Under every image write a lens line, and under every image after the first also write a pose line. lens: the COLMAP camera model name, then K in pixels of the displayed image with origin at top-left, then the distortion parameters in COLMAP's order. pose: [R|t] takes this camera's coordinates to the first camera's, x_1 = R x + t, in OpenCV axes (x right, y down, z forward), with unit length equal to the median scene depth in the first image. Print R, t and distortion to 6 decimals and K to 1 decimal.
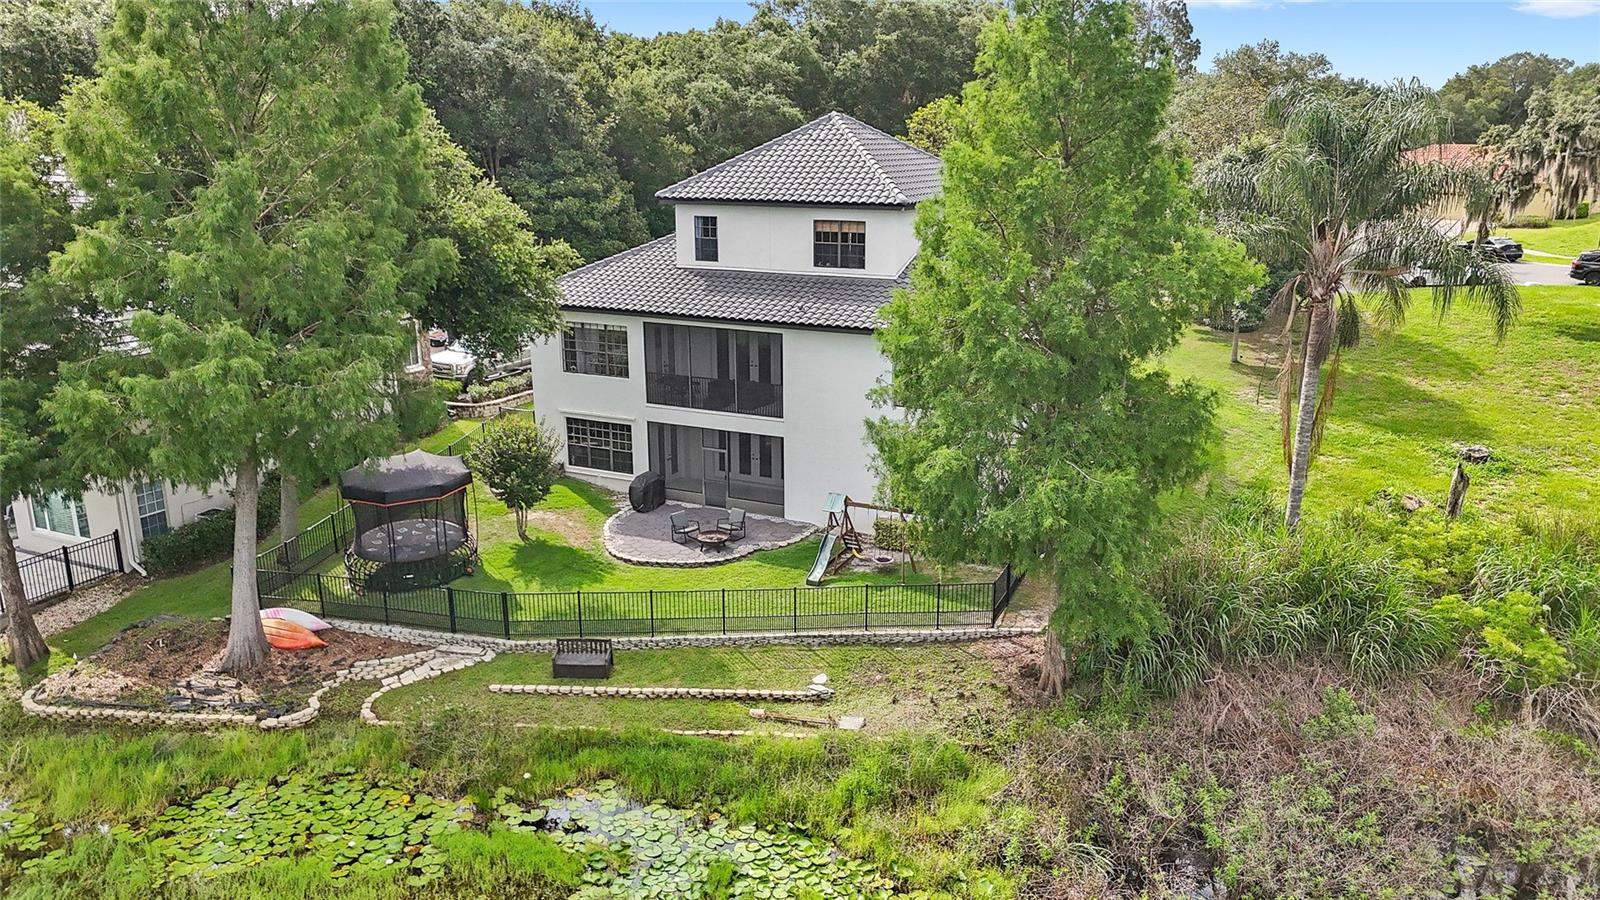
lens RADIAL K [[1140.3, 0, 797.2], [0, 1140.3, 483.7], [0, 0, 1]] dist [0.089010, -0.082330]
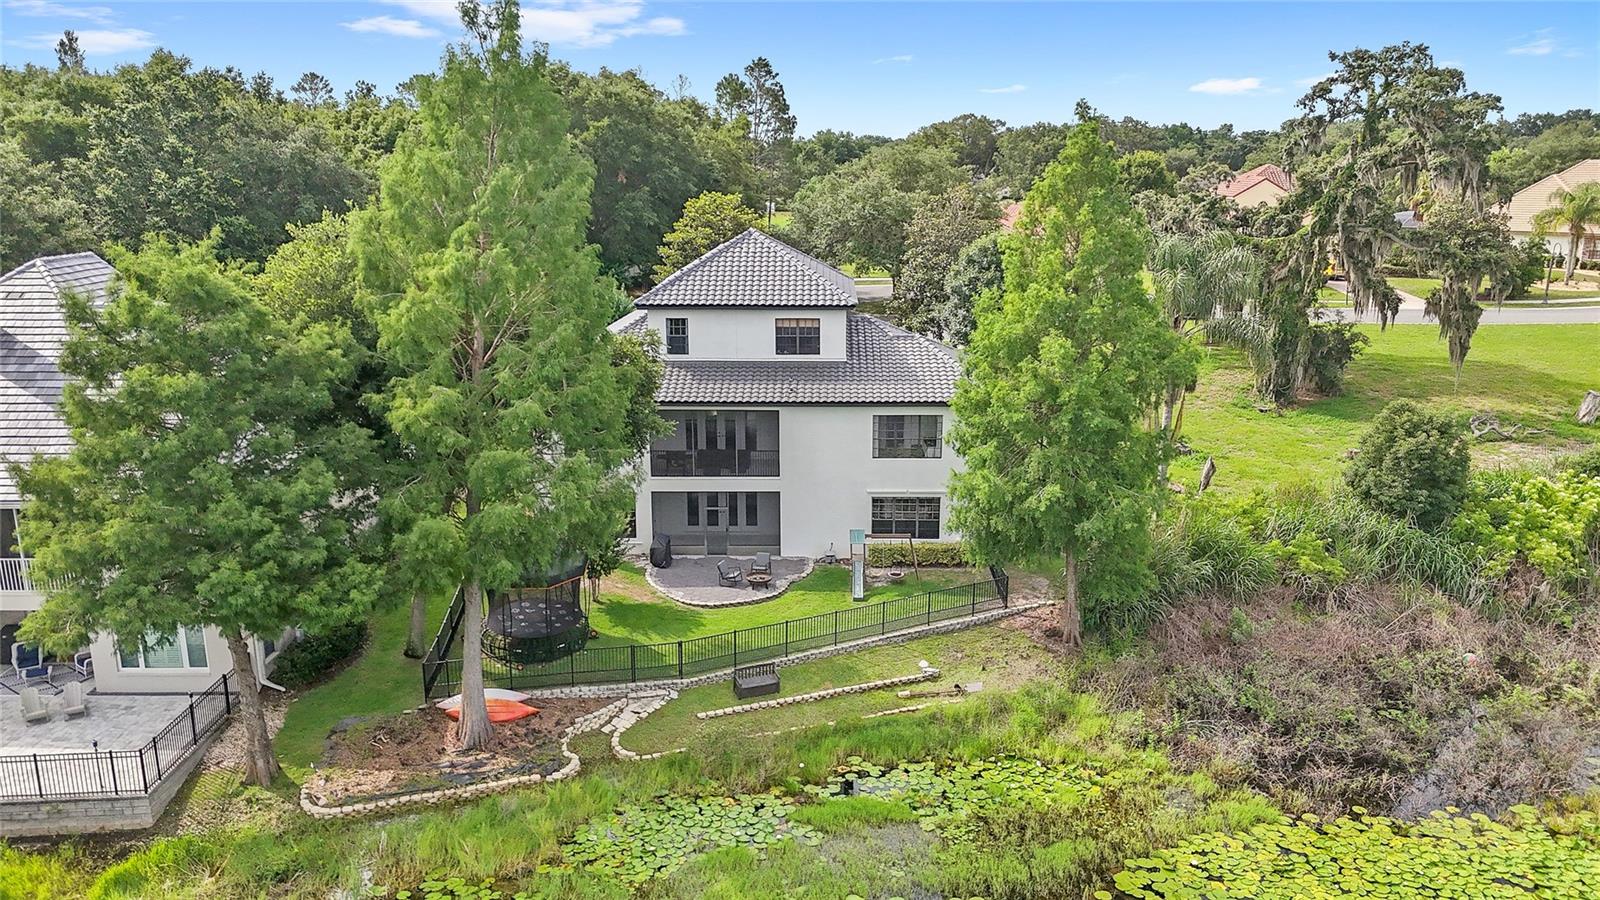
lens RADIAL K [[1175.2, 0, 798.2], [0, 1175.2, 449.3], [0, 0, 1]] dist [0.087031, -0.095128]
pose [[0.903510, -0.099951, 0.416748, -0.573584], [0.120861, 0.992379, -0.024019, -0.057907], [-0.411171, 0.072070, 0.908705, -0.204083]]
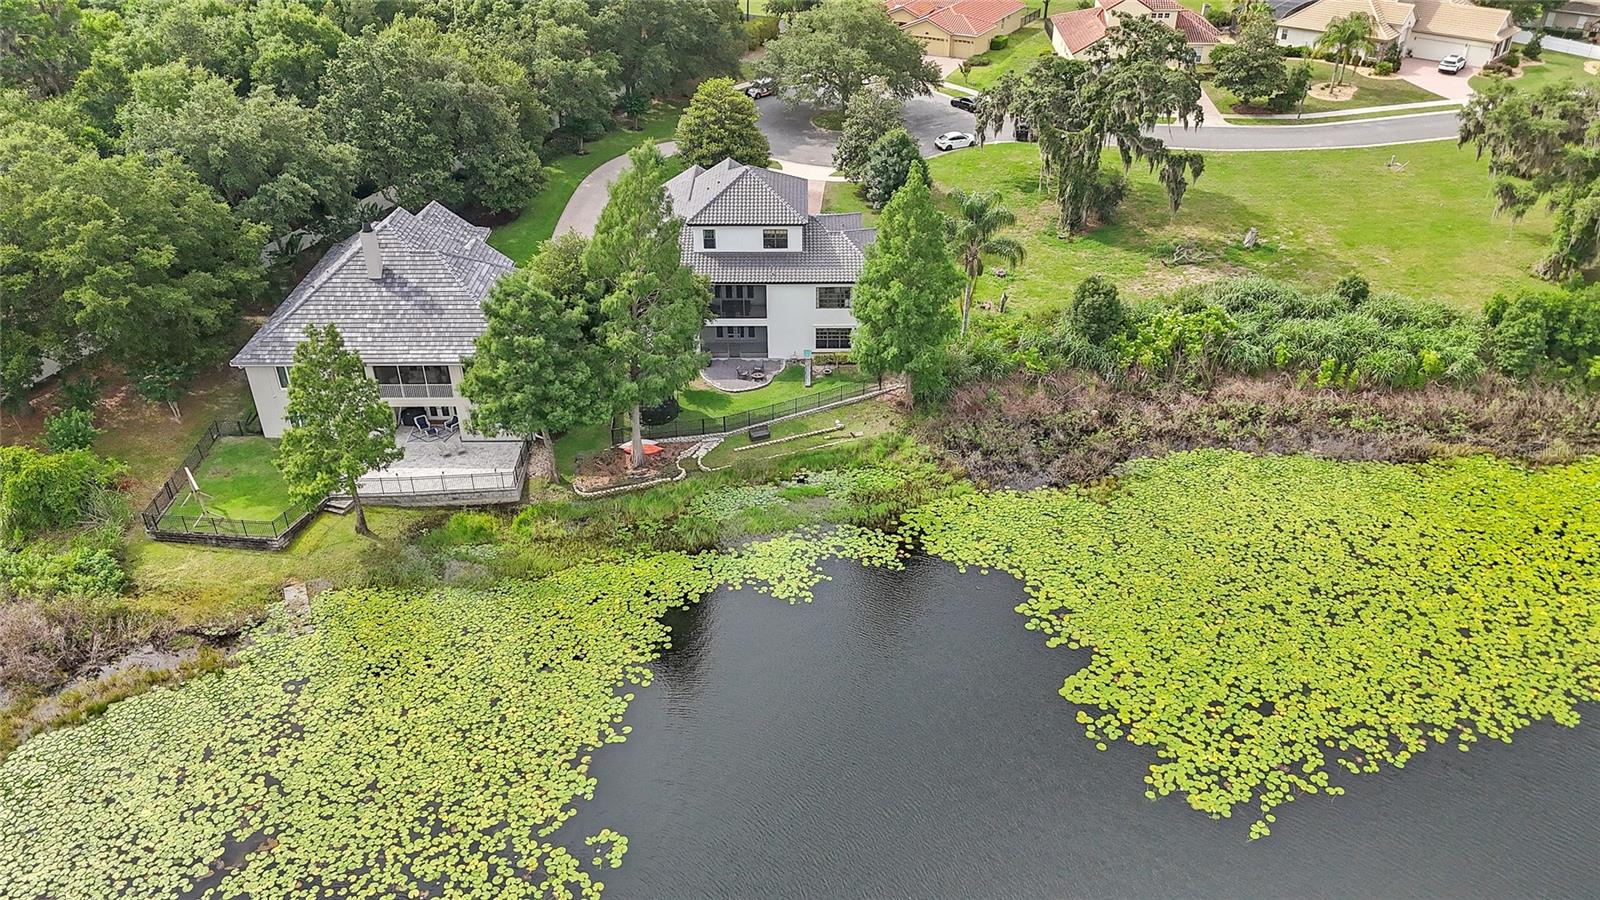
lens RADIAL K [[1140.3, 0, 797.2], [0, 1140.3, 483.7], [0, 0, 1]] dist [0.089010, -0.082330]
pose [[0.893931, -0.243761, 0.376122, -1.016078], [0.128065, 0.943104, 0.306845, -0.493624], [-0.429519, -0.226131, 0.874287, -1.294585]]
